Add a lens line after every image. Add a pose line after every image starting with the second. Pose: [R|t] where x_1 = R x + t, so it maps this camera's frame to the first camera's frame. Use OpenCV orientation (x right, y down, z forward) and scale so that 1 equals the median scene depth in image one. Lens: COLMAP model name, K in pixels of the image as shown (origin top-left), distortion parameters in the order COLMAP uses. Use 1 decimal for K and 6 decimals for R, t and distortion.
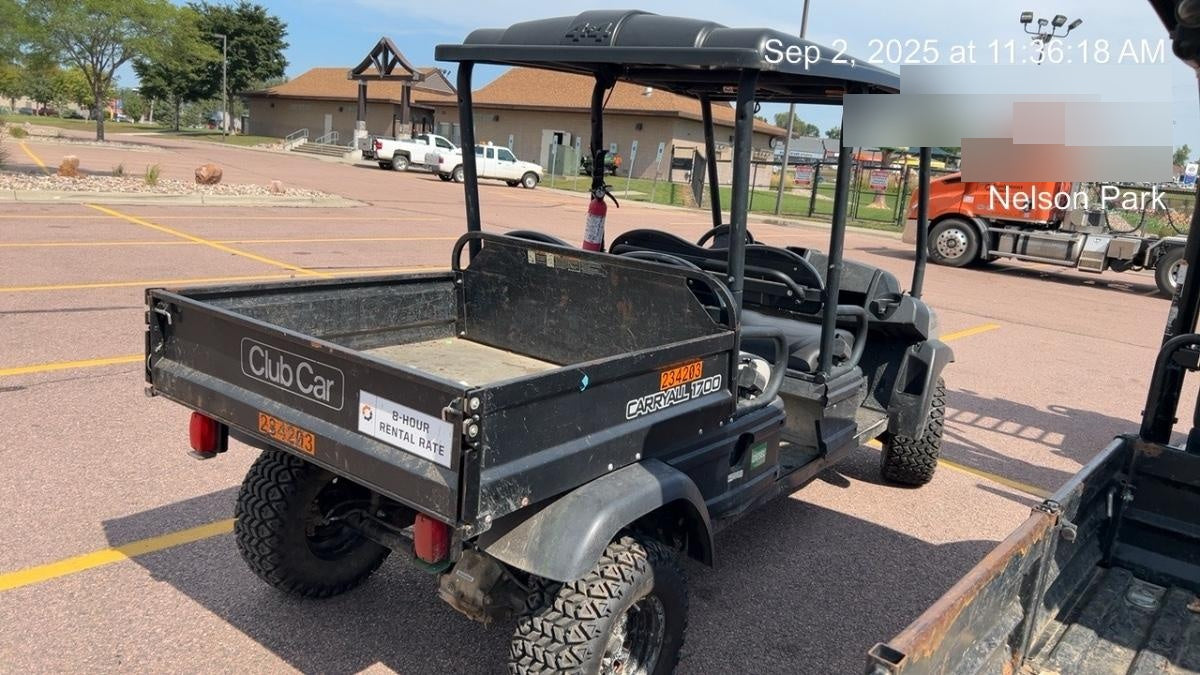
lens RADIAL K [[844.4, 0, 632.0], [0, 844.4, 333.2], [0, 0, 1]] dist [-0.006487, -0.002385]
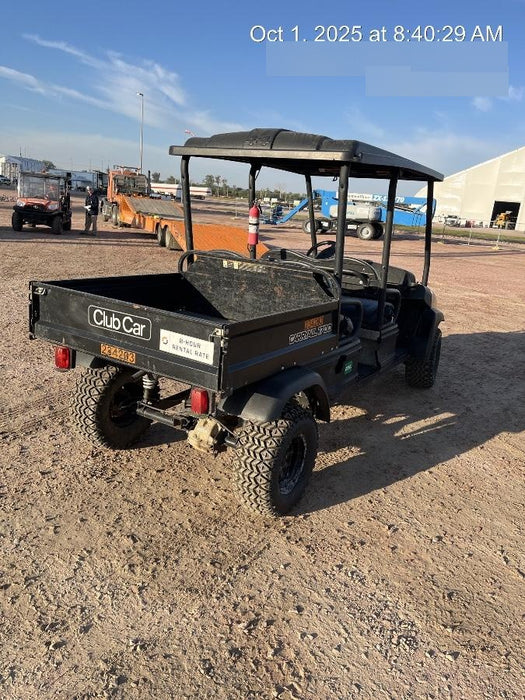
lens RADIAL K [[518.1, 0, 278.2], [0, 518.1, 348.4], [0, 0, 1]] dist [-0.005411, -0.001499]
pose [[0.997891, -0.021474, 0.061260, -0.097596], [0.017718, 0.997968, 0.061204, 0.034324], [-0.062450, -0.059989, 0.996244, -0.181357]]
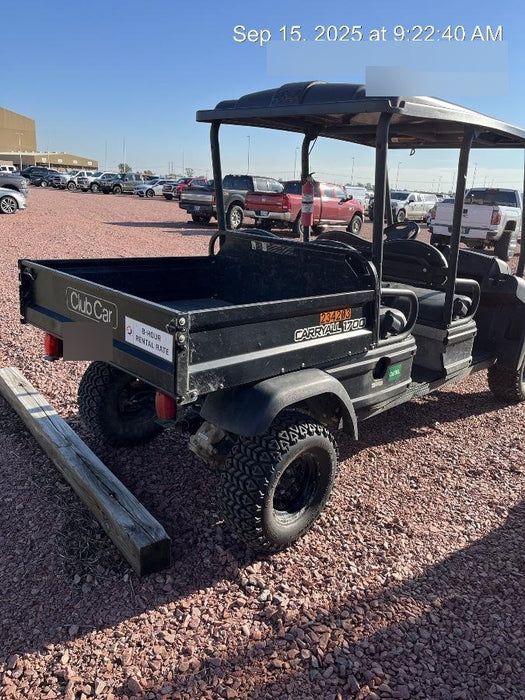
lens RADIAL K [[518.1, 0, 278.2], [0, 518.1, 348.4], [0, 0, 1]] dist [-0.005411, -0.001499]
pose [[0.988365, 0.024152, -0.150174, 0.100292], [-0.013331, 0.997268, 0.072651, 0.041905], [0.151518, -0.069804, 0.985987, 0.034650]]
